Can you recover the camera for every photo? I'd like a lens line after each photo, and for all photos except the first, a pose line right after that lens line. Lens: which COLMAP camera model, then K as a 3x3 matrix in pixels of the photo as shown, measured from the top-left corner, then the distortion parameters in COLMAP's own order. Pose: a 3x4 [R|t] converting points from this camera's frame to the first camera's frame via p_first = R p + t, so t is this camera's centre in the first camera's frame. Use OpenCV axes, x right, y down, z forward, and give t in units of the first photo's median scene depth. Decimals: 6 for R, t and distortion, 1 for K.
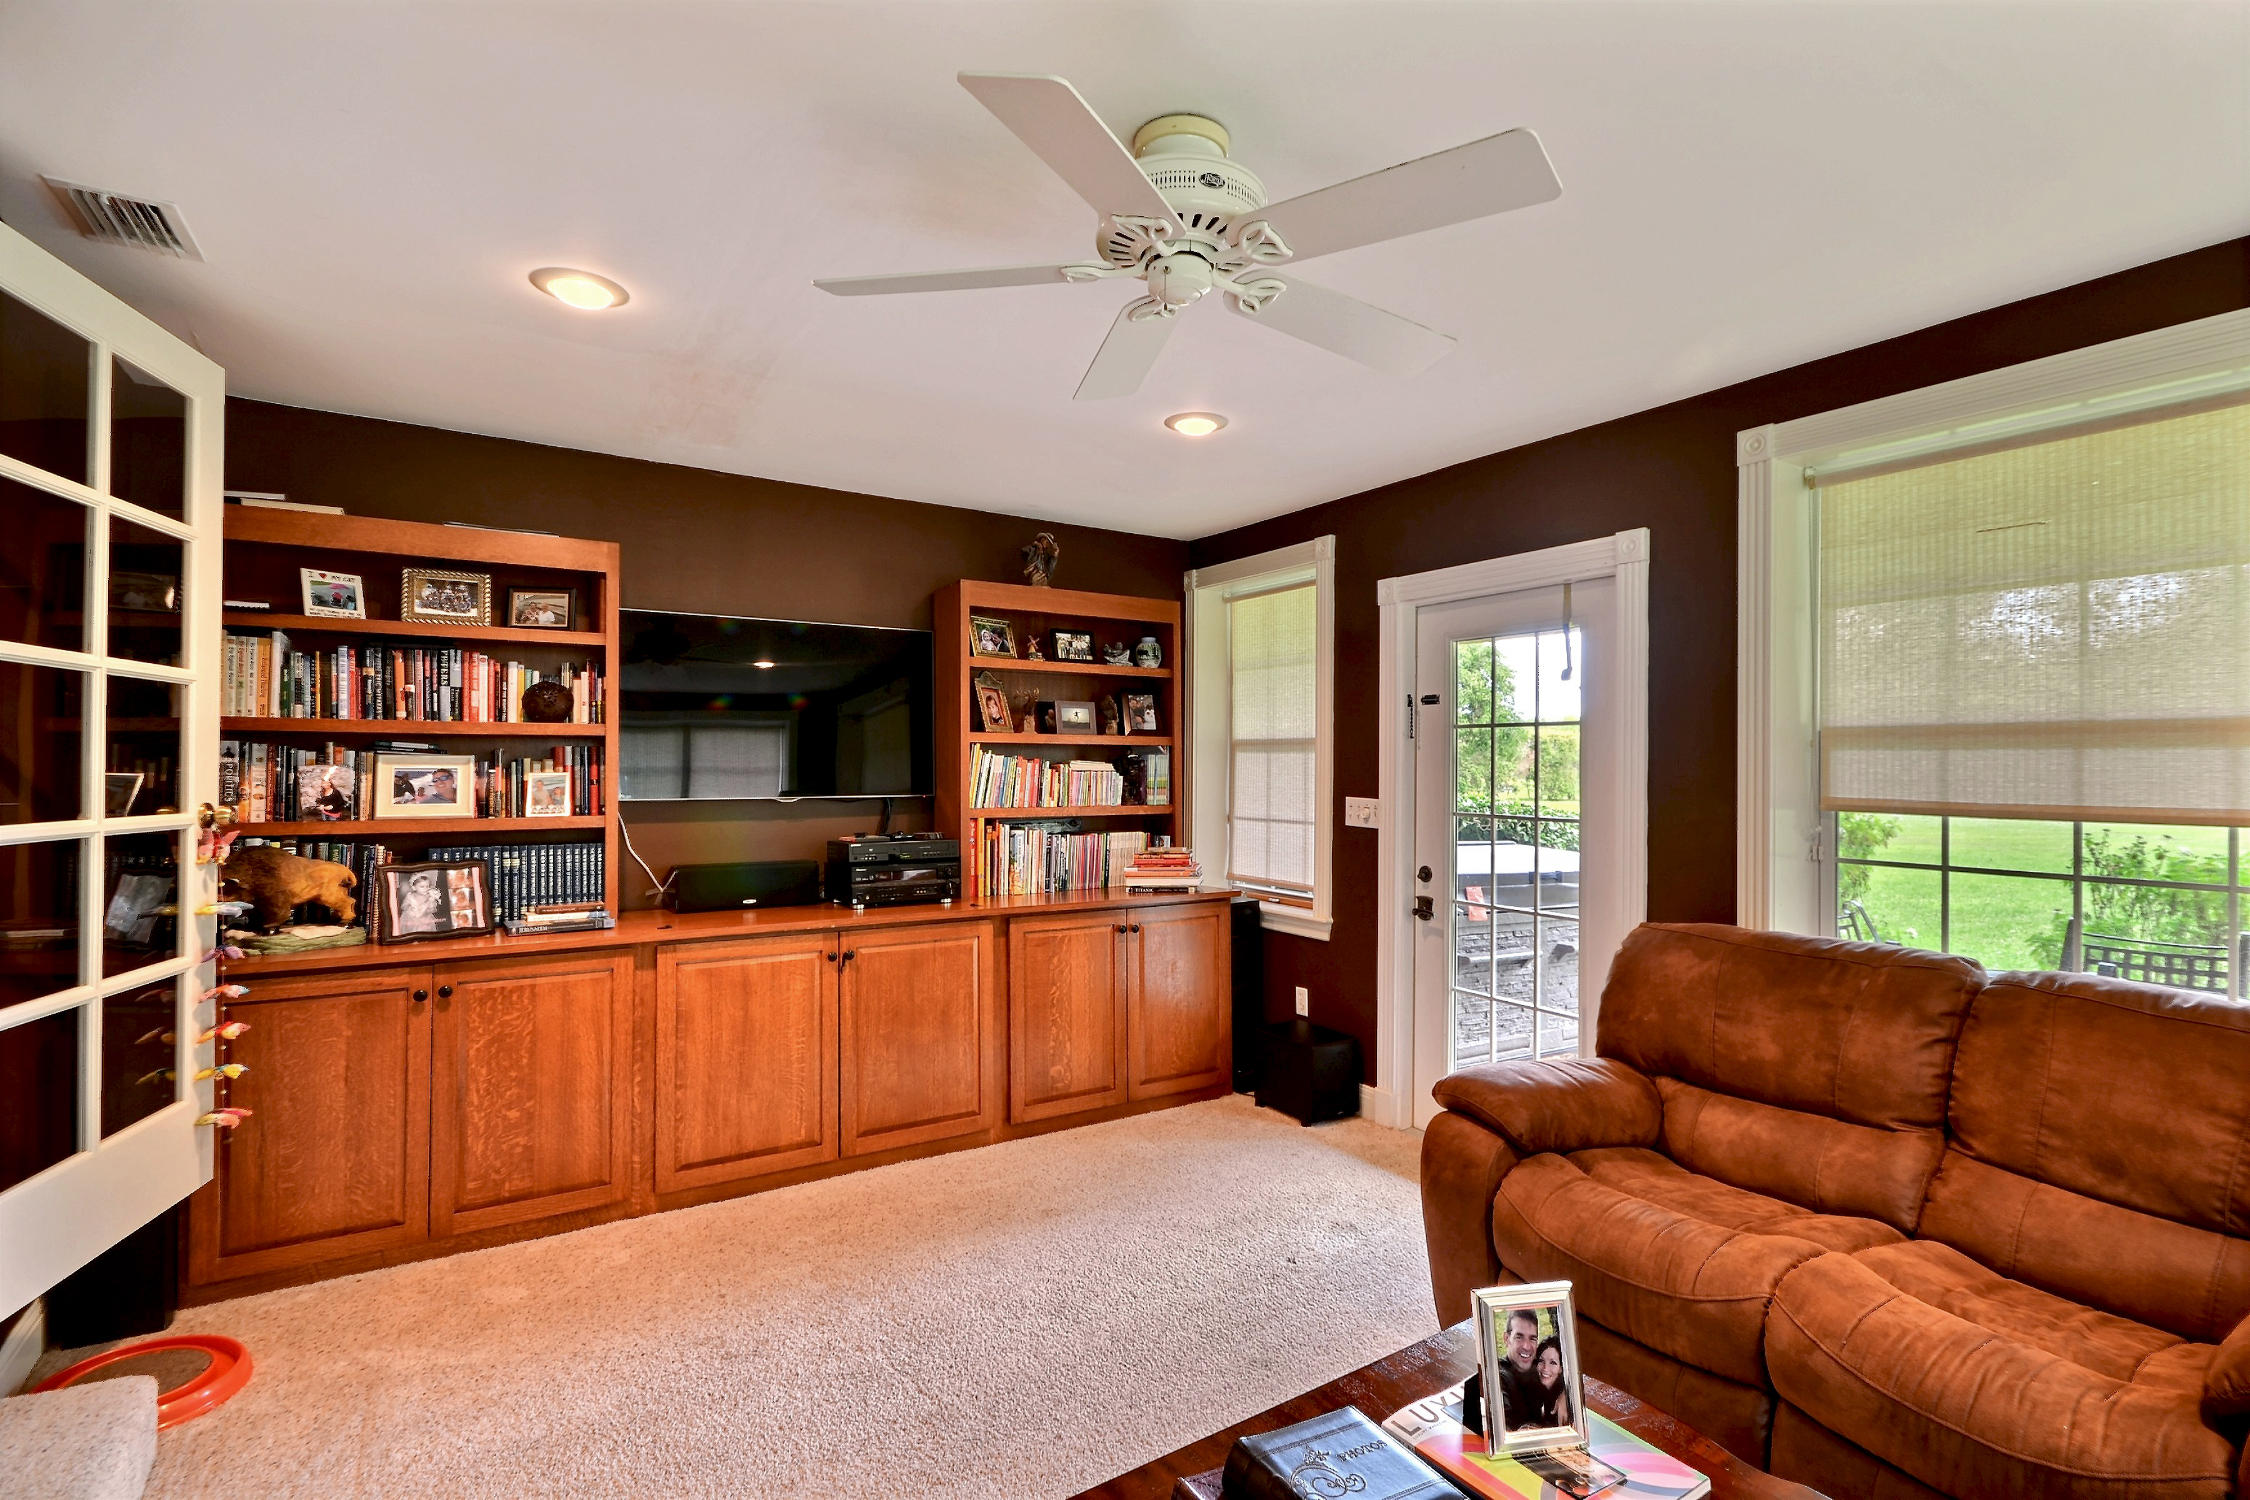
lens RADIAL K [[1075.7, 0, 1125.0], [0, 1075.7, 750.0], [0, 0, 1]] dist [0.000163, -0.000017]
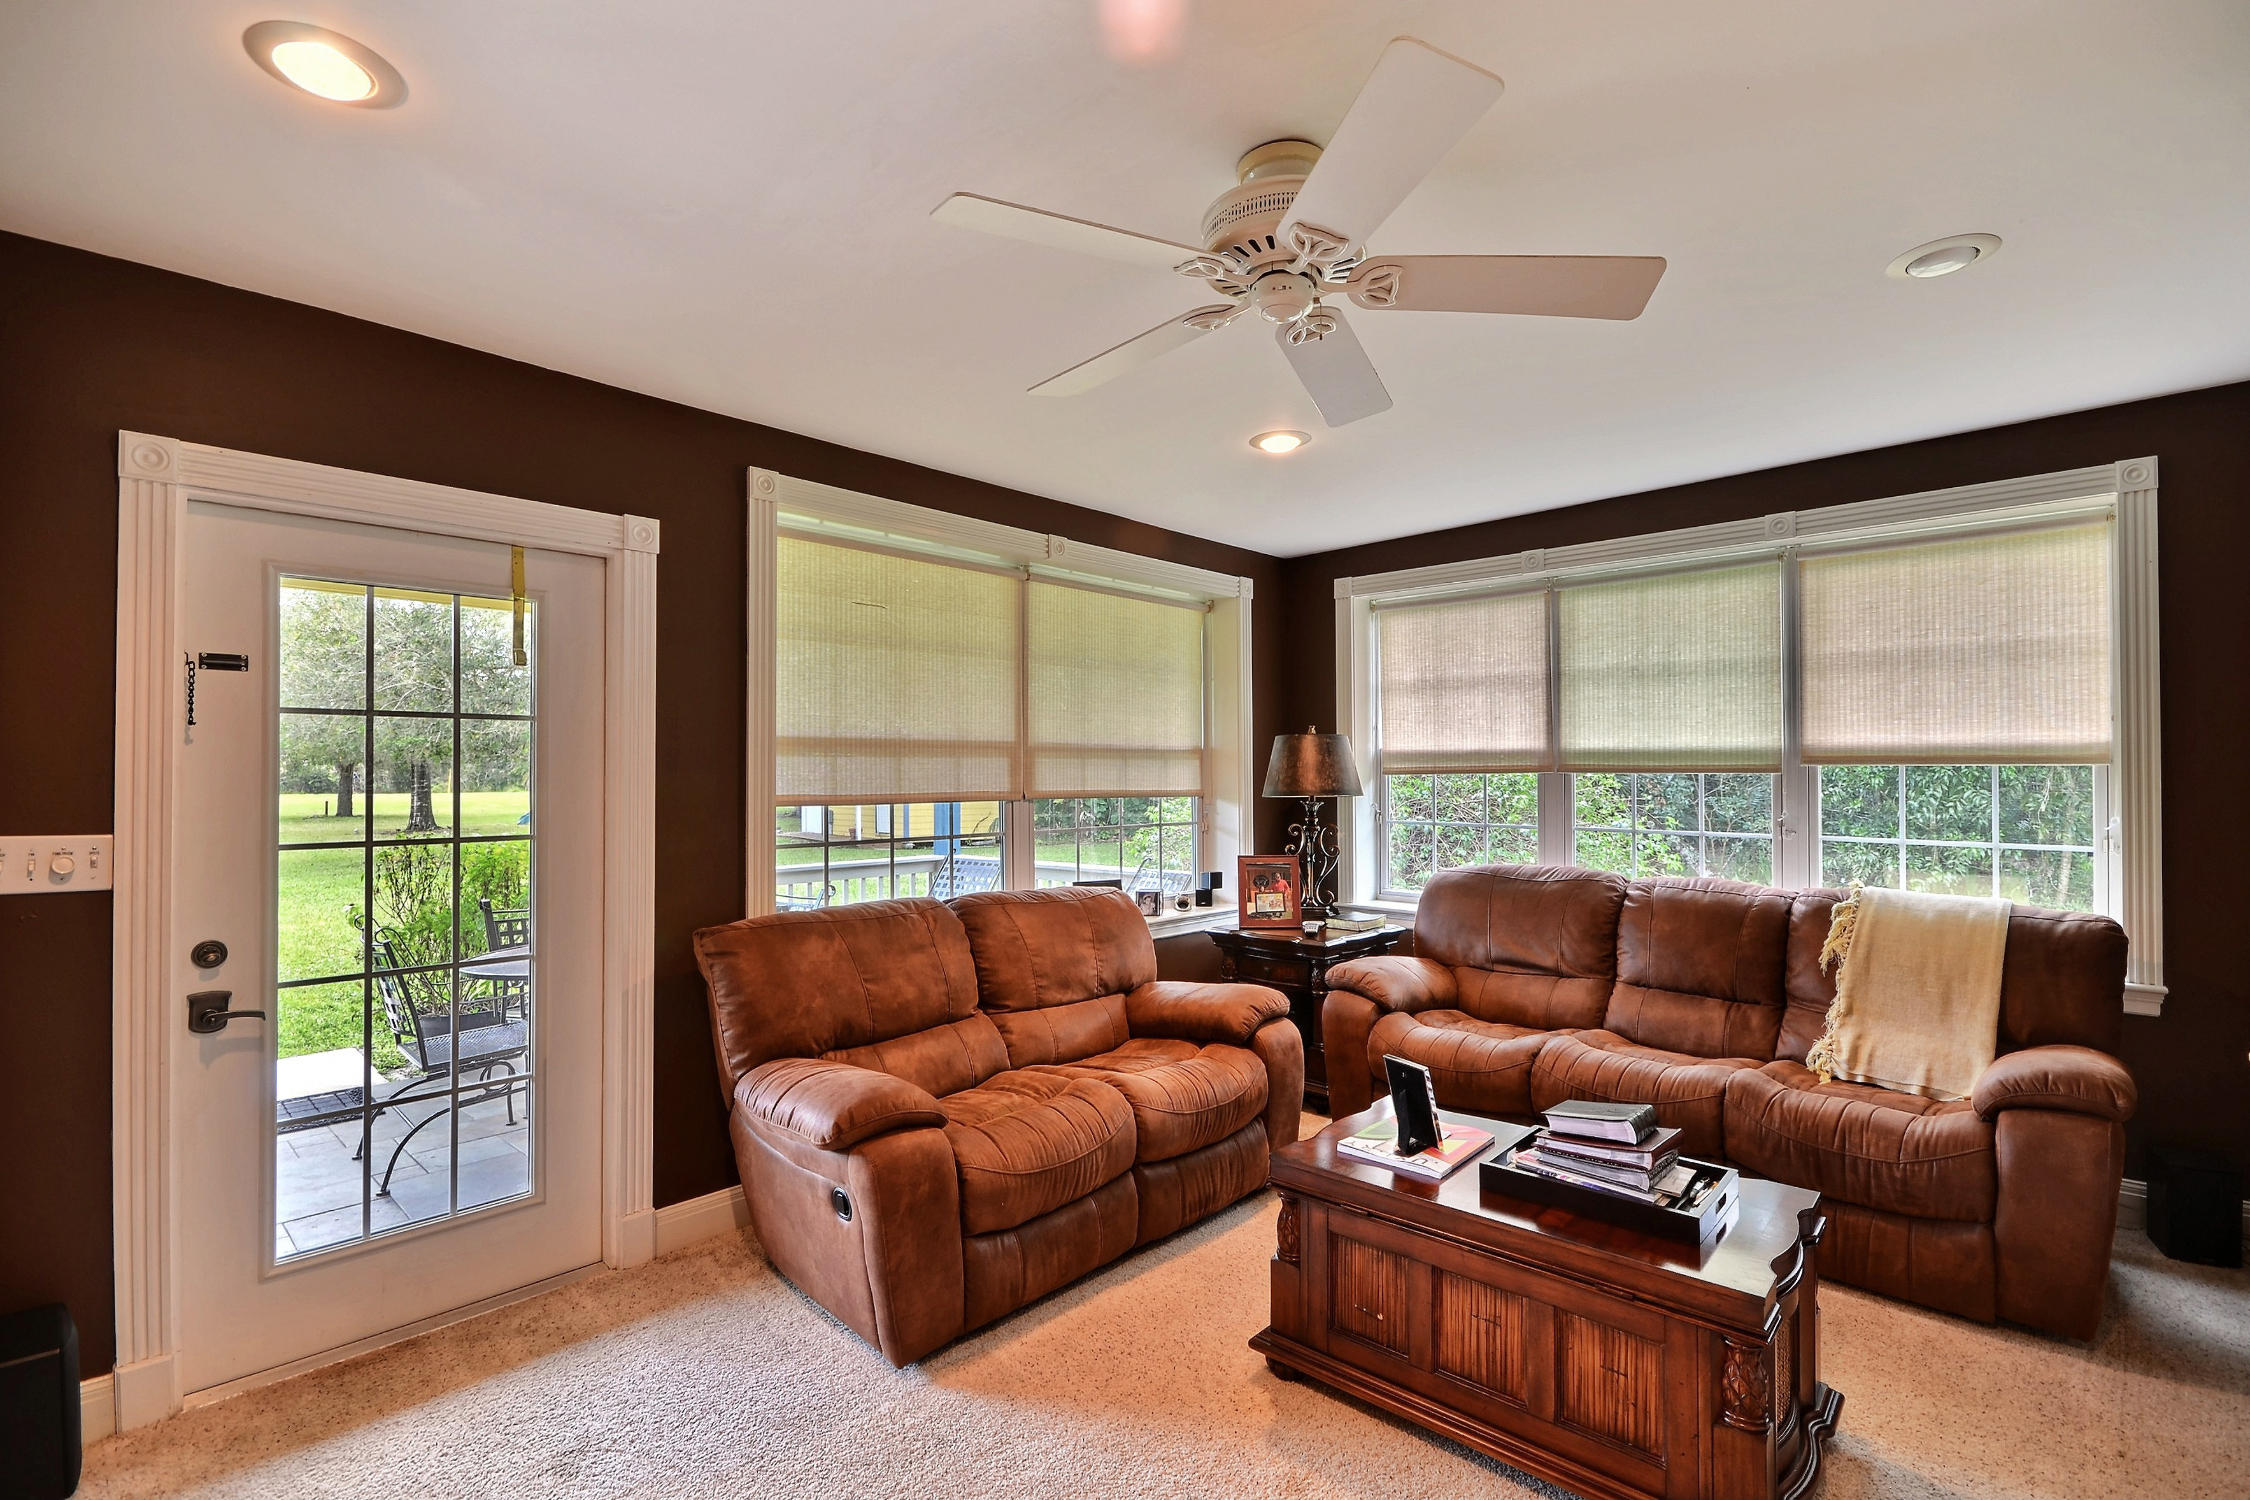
lens RADIAL K [[1041.9, 0, 1125.0], [0, 1041.9, 750.0], [0, 0, 1]] dist [0.000315, 0.000103]
pose [[-0.257124, 0.014714, 0.966266, -0.503753], [-0.010462, 0.999783, -0.018008, 0.009400], [-0.966322, -0.014740, -0.256915, 0.814270]]
